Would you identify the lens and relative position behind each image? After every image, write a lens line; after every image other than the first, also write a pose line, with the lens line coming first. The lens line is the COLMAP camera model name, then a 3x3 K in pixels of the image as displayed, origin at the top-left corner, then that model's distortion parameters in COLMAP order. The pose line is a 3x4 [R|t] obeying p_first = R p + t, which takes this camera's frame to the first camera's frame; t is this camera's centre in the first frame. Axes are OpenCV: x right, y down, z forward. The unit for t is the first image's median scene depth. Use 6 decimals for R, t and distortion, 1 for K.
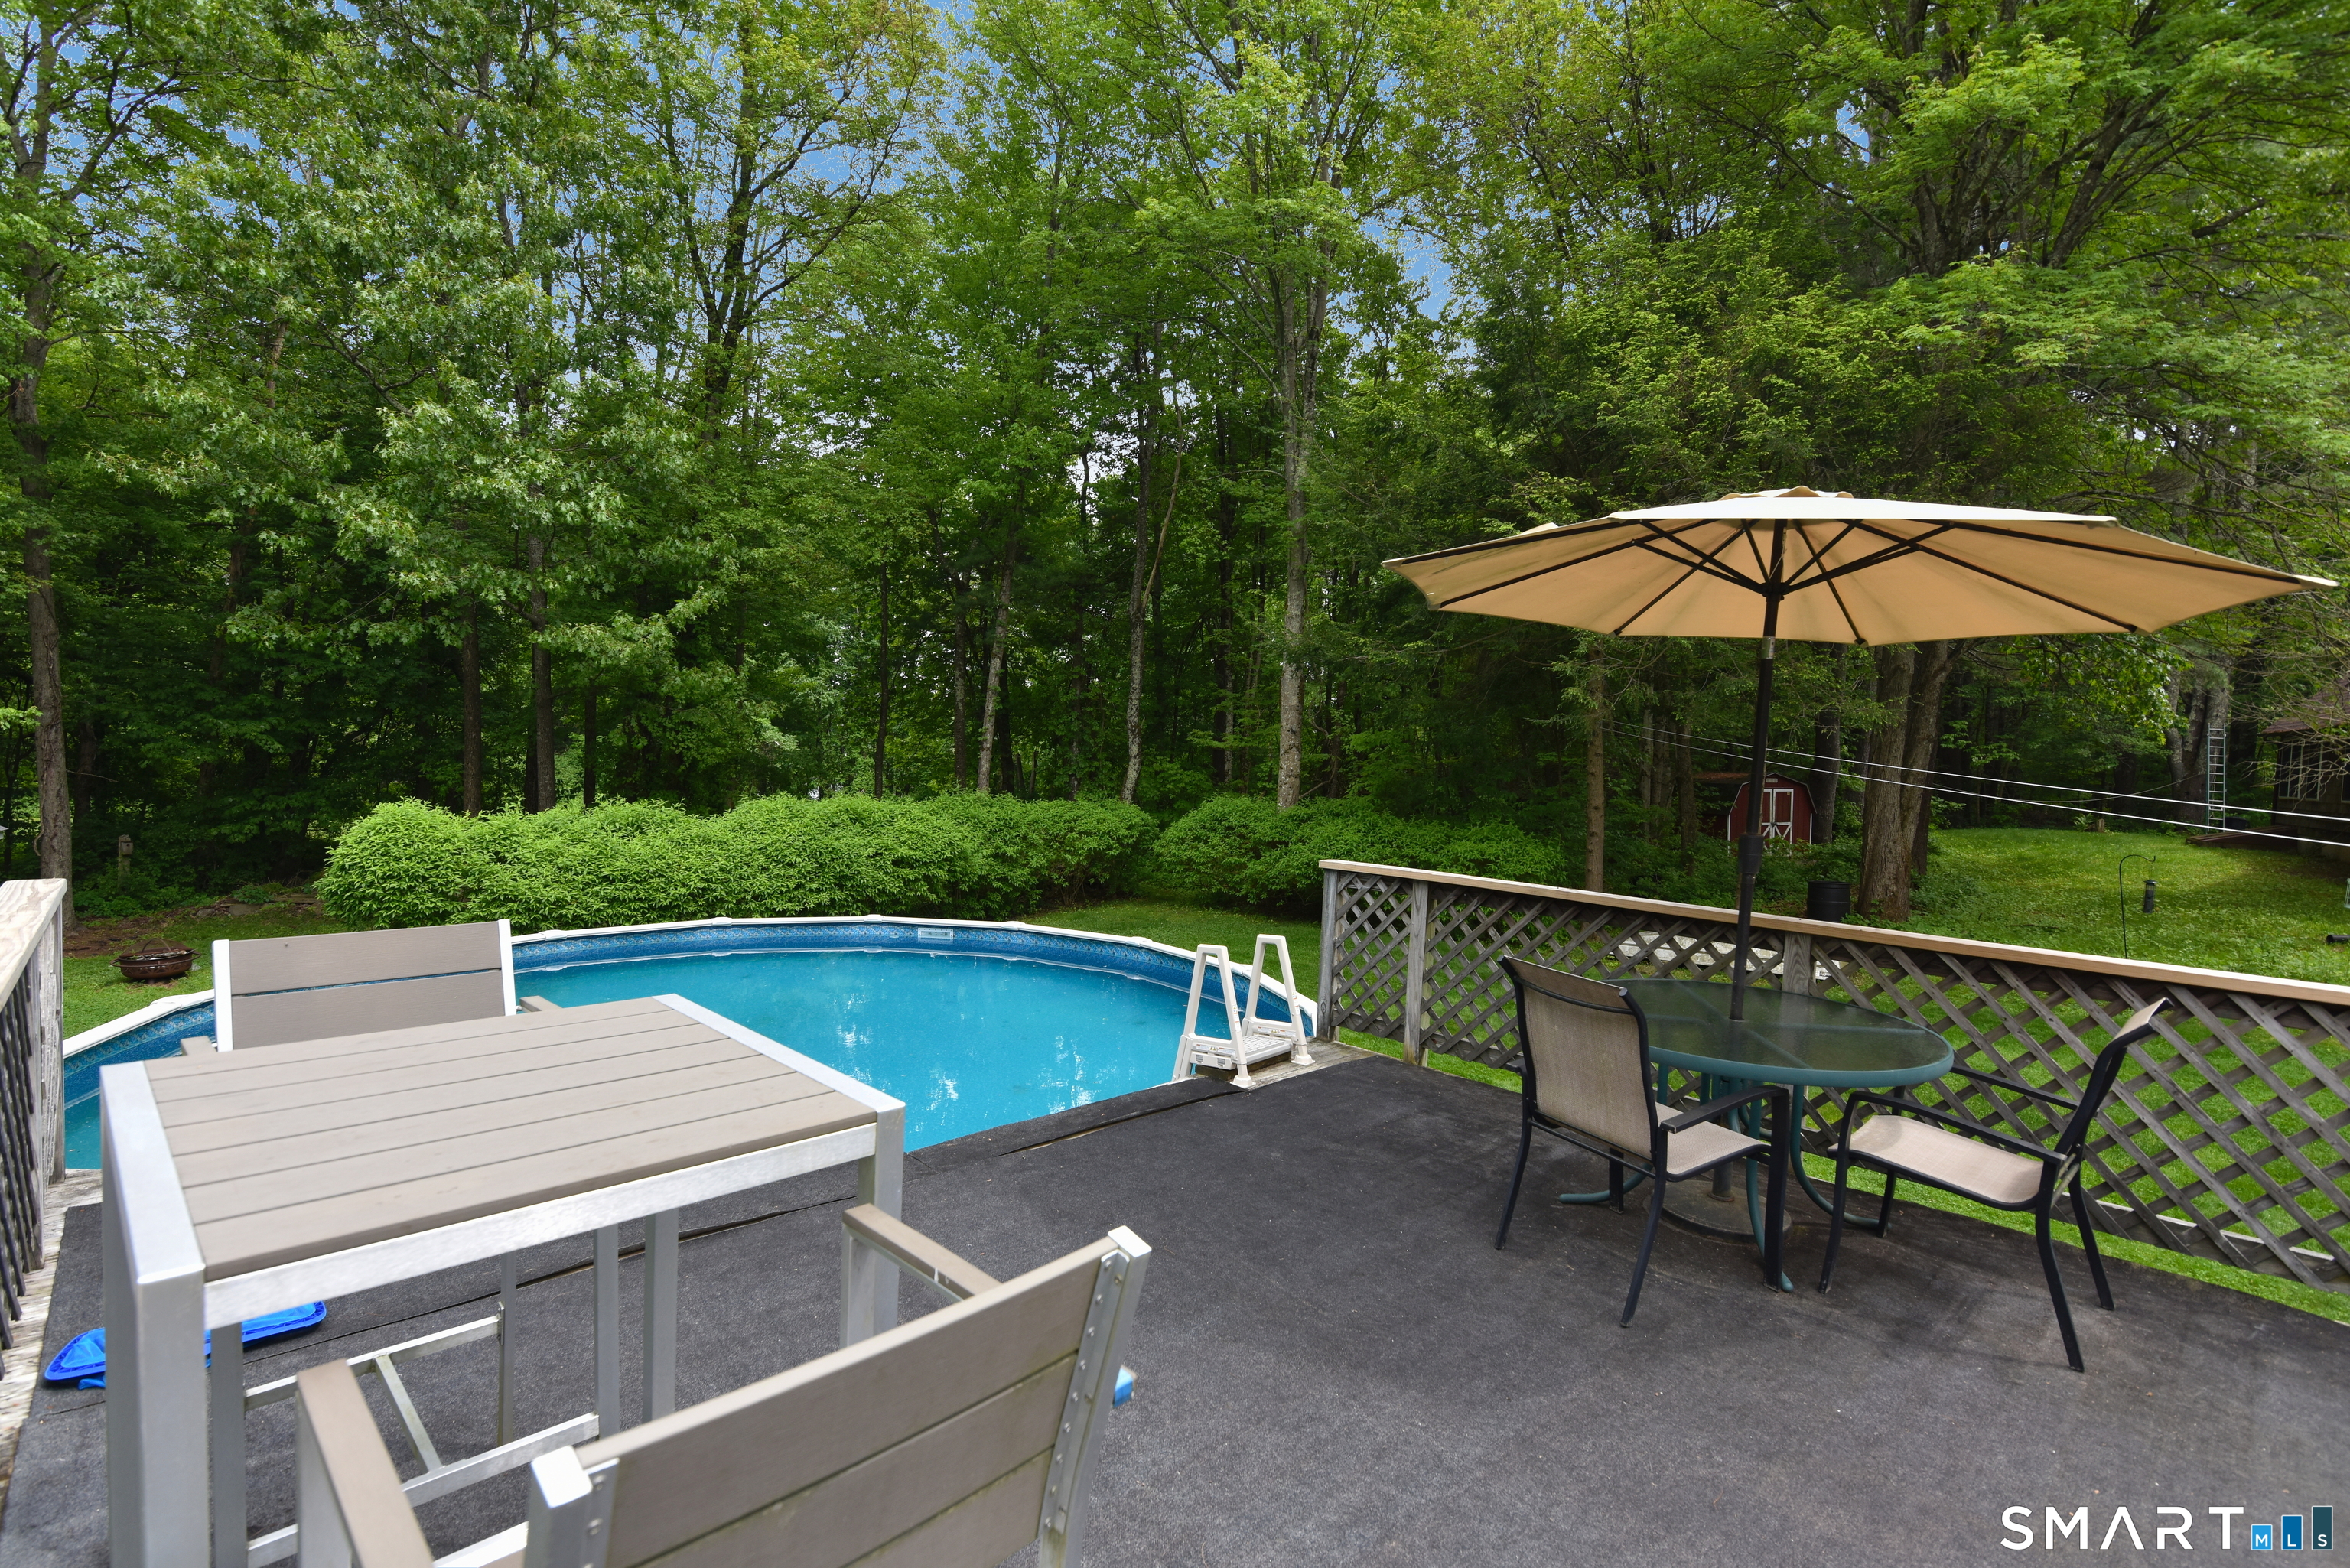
lens RADIAL K [[1091.5, 0, 1175.0], [0, 1091.5, 784.0], [0, 0, 1]] dist [-0.019166, 0.000084]
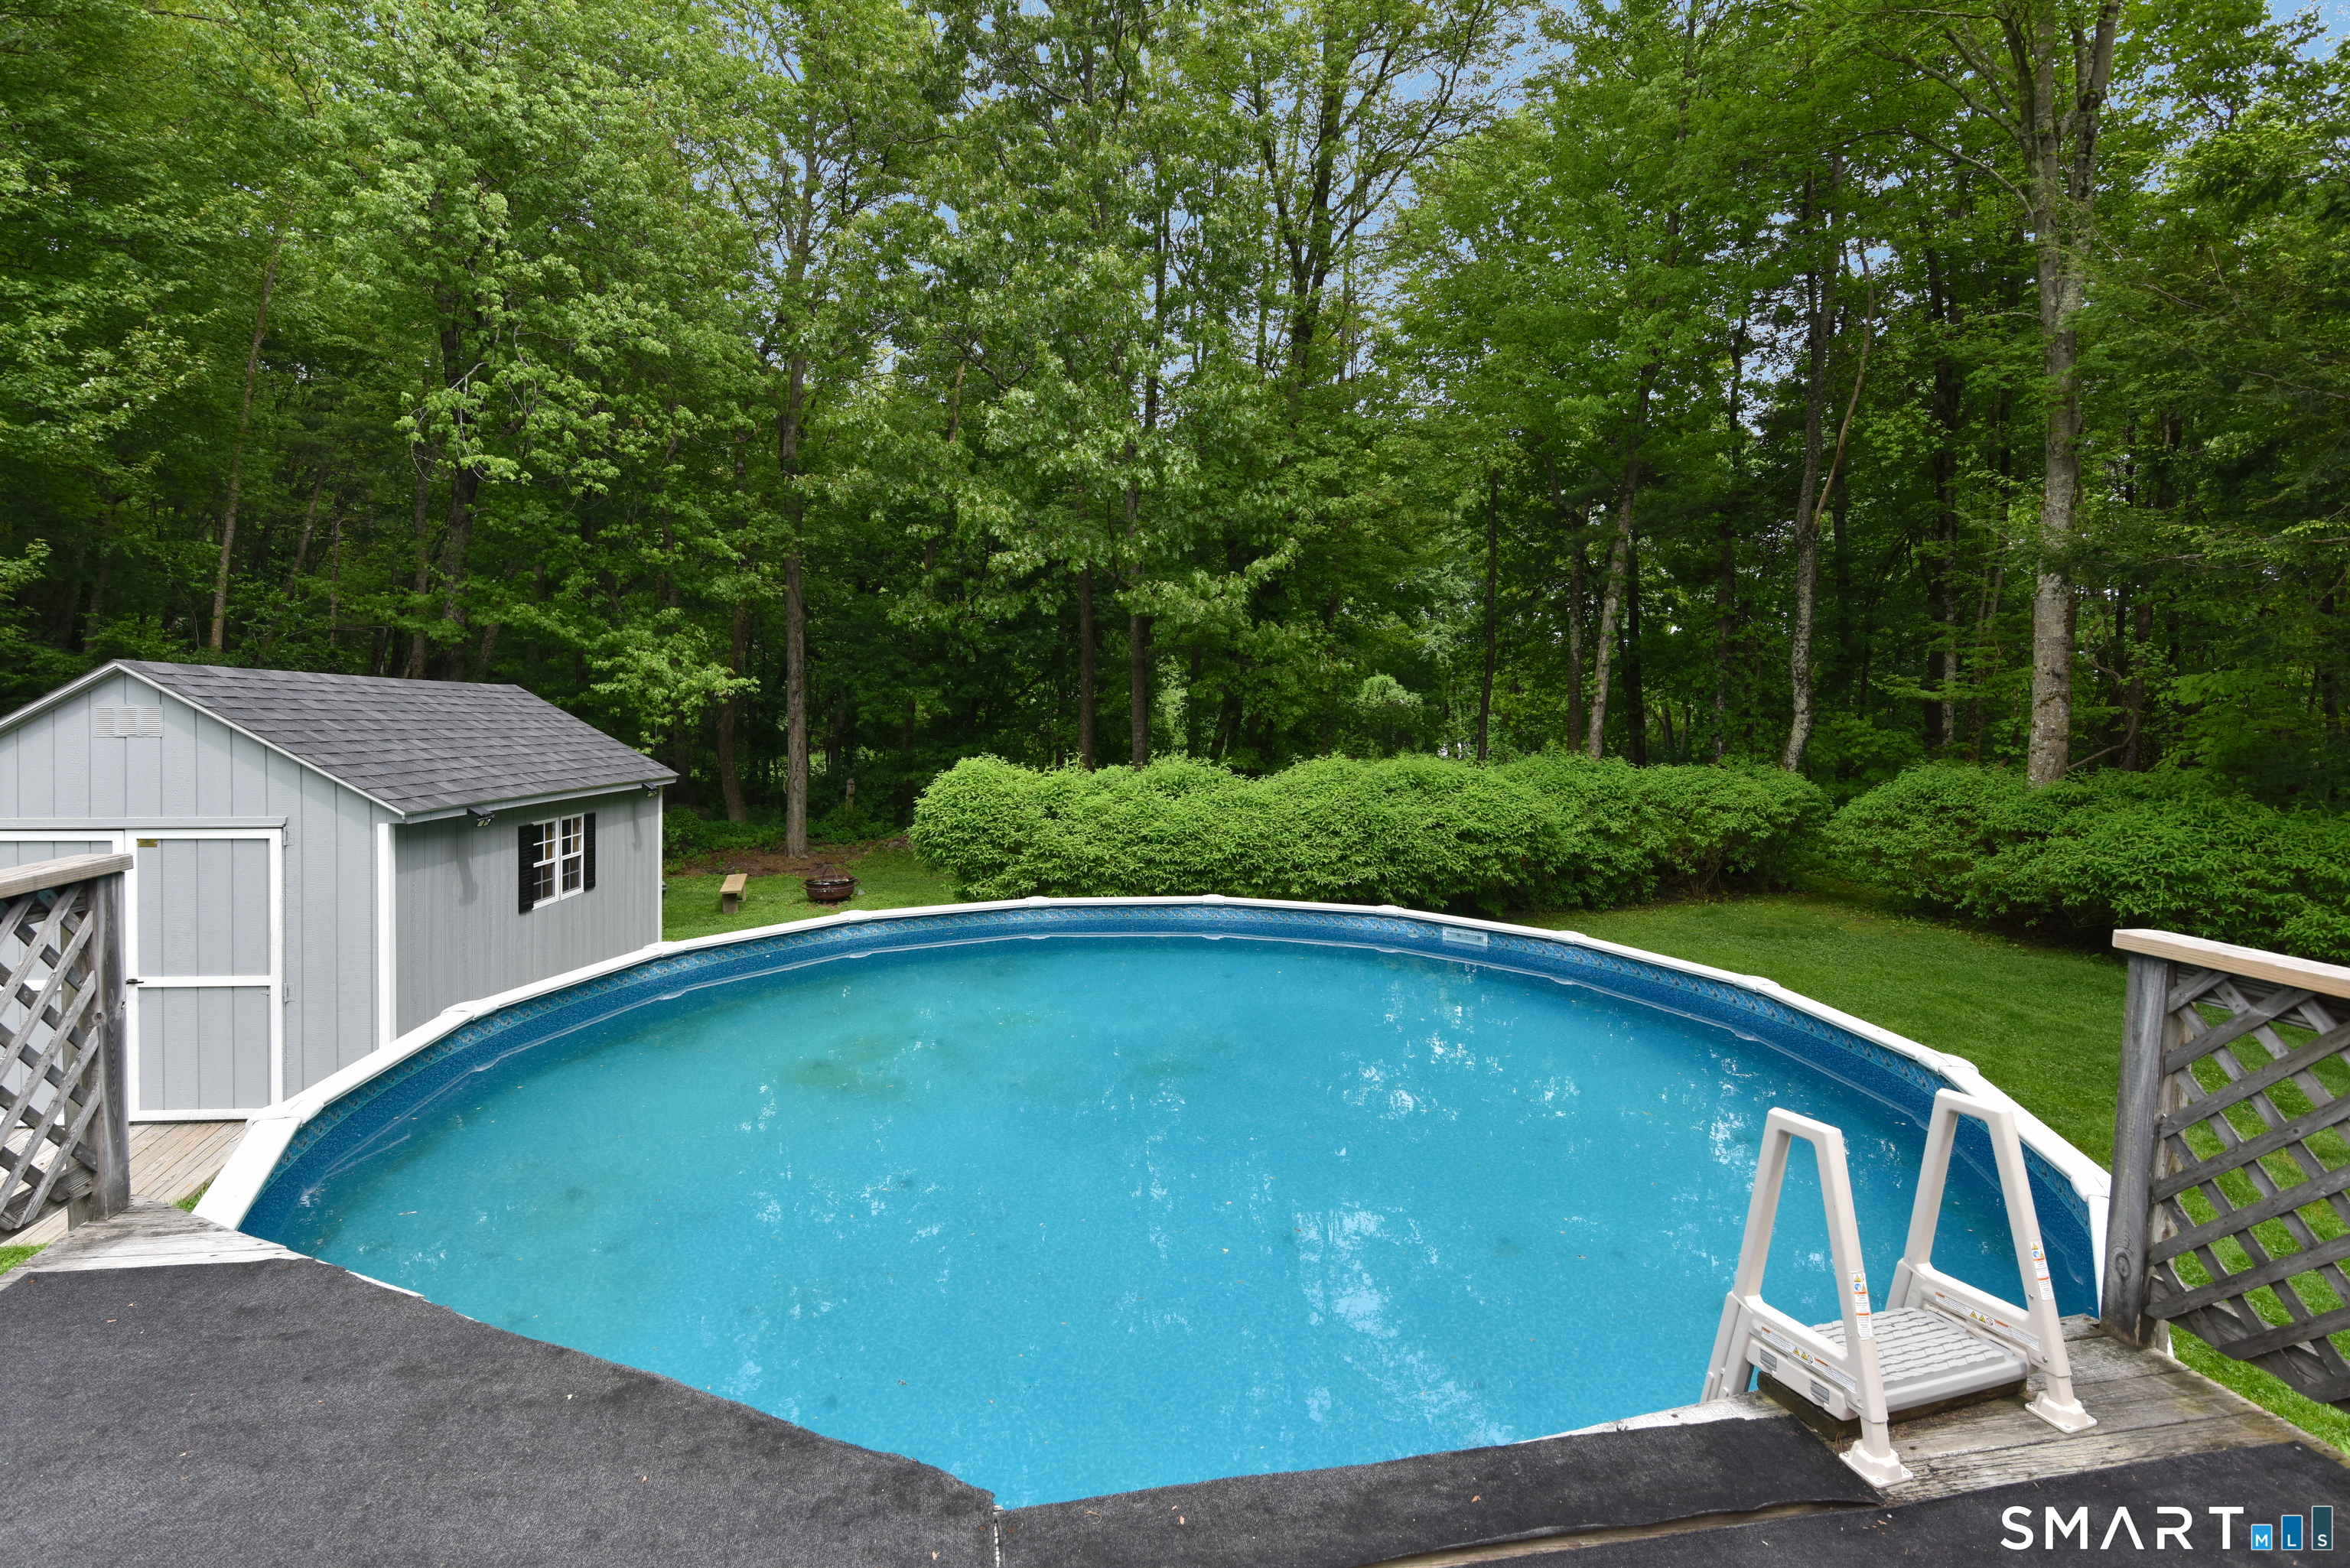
lens RADIAL K [[1026.5, 0, 1184.3], [0, 1026.5, 730.4], [0, 0, 1]] dist [-0.019270, 0.000122]
pose [[0.822034, 0.003060, -0.569431, 0.021844], [-0.009105, 0.999928, -0.007770, -0.002524], [0.569366, 0.011571, 0.822003, 0.178902]]
